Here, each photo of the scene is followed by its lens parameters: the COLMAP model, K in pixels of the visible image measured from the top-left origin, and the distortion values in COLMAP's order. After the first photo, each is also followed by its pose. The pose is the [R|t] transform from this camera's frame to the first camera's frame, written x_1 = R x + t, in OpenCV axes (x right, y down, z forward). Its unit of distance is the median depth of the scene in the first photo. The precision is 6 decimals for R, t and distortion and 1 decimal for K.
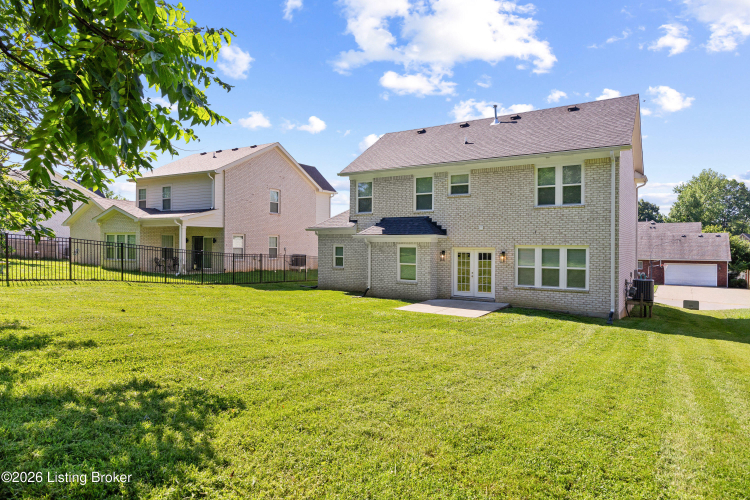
lens RADIAL K [[457.7, 0, 374.7], [0, 457.7, 247.7], [0, 0, 1]] dist [-0.000692, -0.000188]
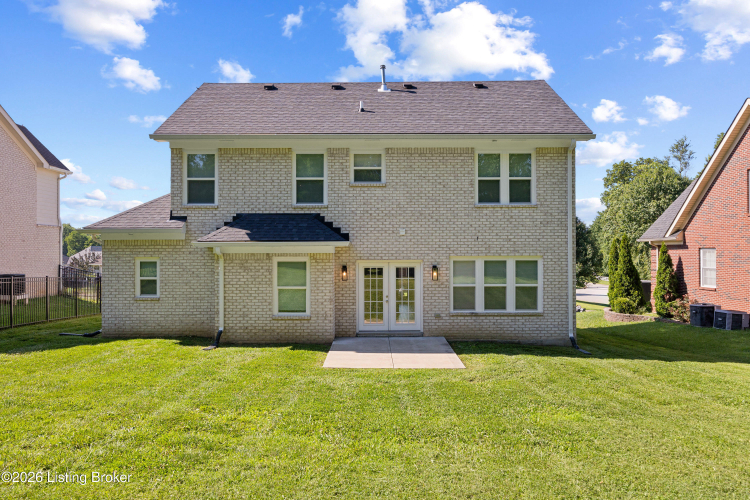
lens RADIAL K [[527.5, 0, 375.3], [0, 527.5, 248.9], [0, 0, 1]] dist [-0.008078, -0.000113]
pose [[0.836911, -0.005019, 0.547316, -0.235034], [0.011533, 0.999898, -0.008467, -0.010620], [-0.547218, 0.013398, 0.836883, 0.333760]]
